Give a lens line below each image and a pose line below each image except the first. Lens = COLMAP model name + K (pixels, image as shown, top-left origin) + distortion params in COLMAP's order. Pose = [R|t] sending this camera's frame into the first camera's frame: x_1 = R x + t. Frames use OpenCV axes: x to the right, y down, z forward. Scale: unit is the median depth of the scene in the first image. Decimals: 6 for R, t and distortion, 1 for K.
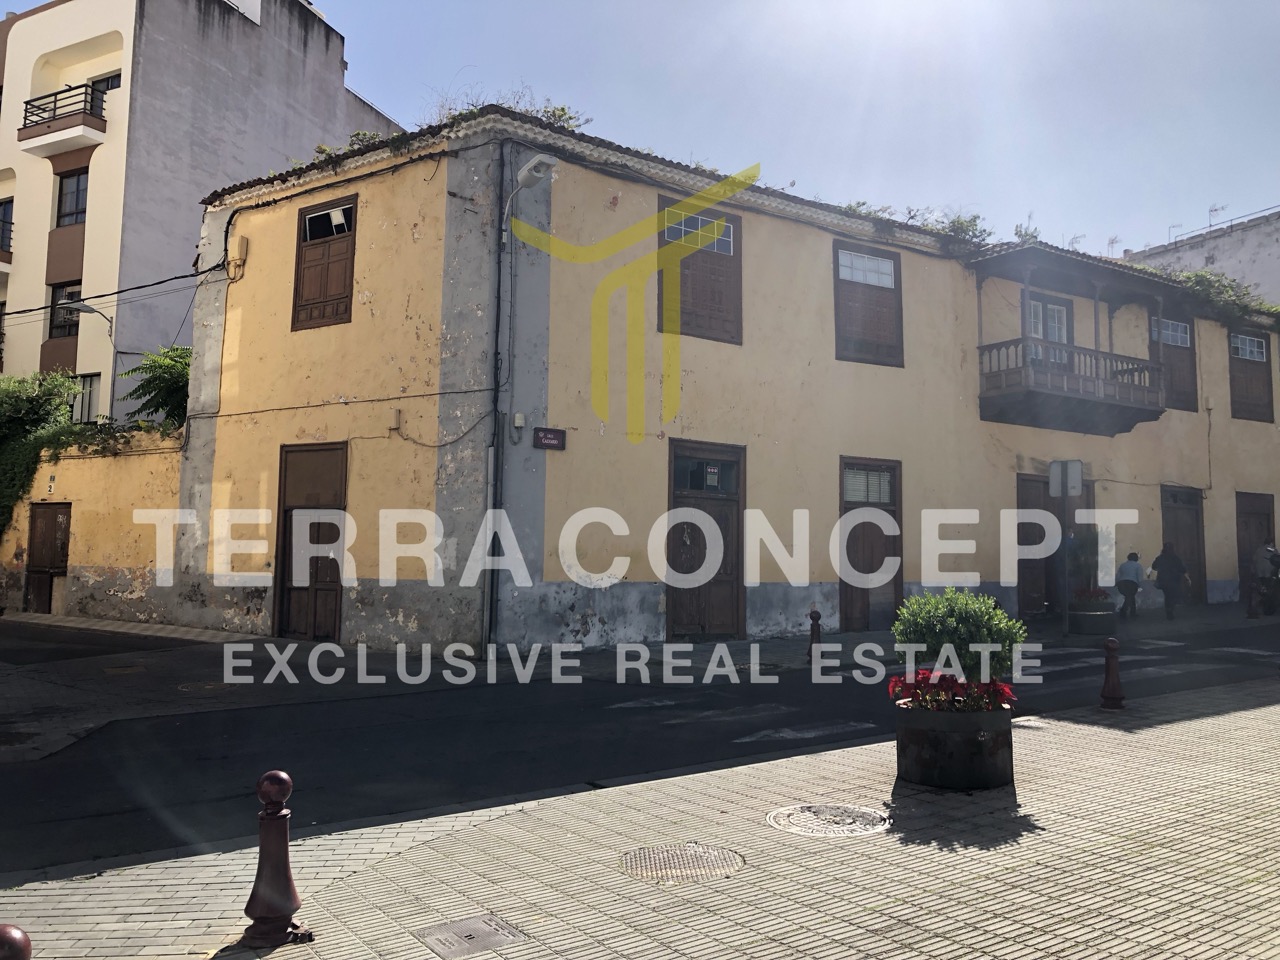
lens RADIAL K [[1026.2, 0, 638.0], [0, 1026.2, 479.9], [0, 0, 1]] dist [0.014094, -0.004843]
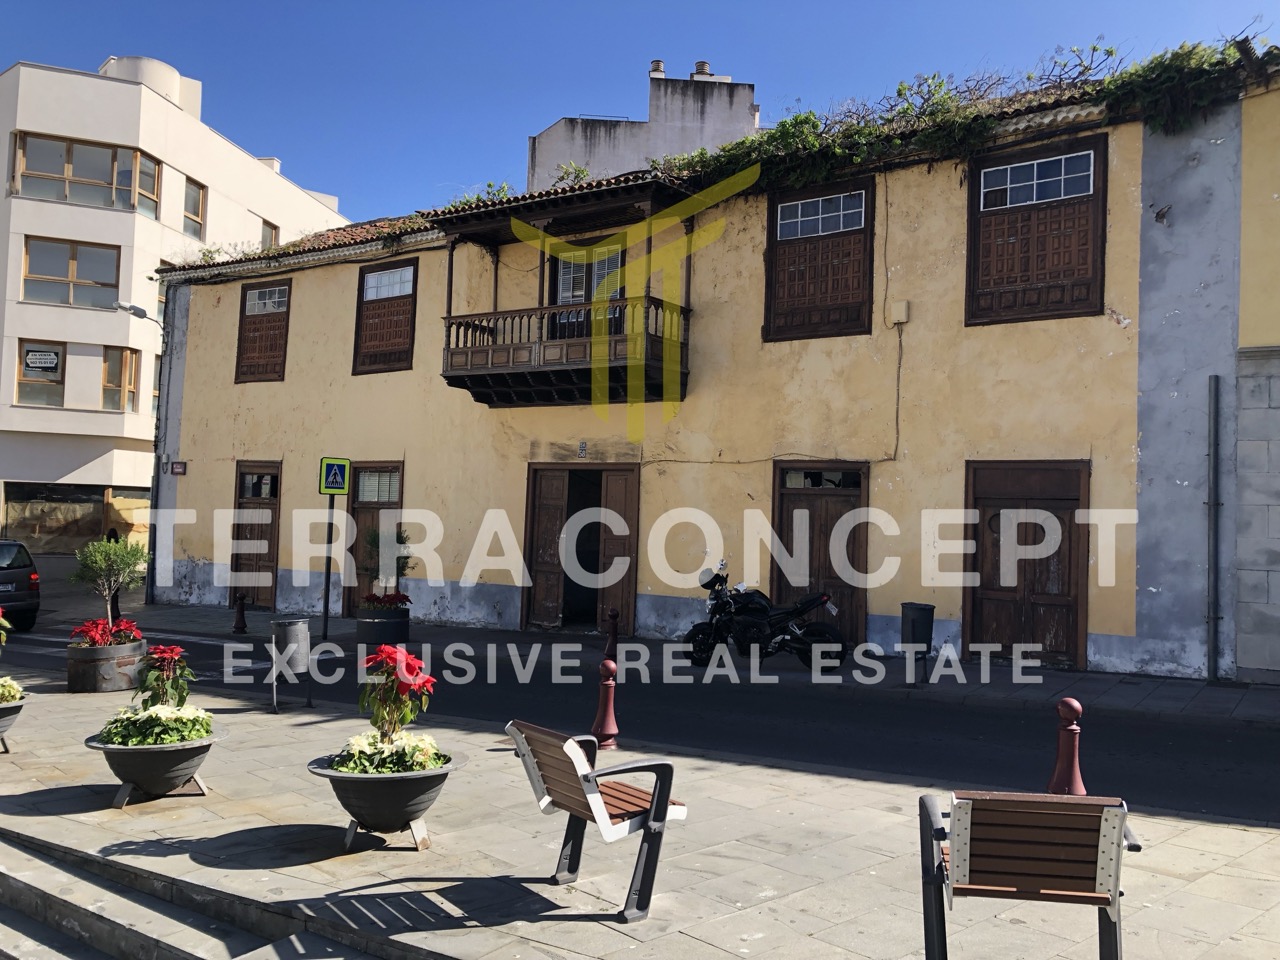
lens RADIAL K [[1026.2, 0, 637.9], [0, 1026.2, 478.6], [0, 0, 1]] dist [0.014094, -0.004843]
pose [[0.405504, -0.035849, -0.913390, 1.222159], [0.045376, 0.998788, -0.019055, 0.027999], [0.912966, -0.033719, 0.406640, 0.748703]]
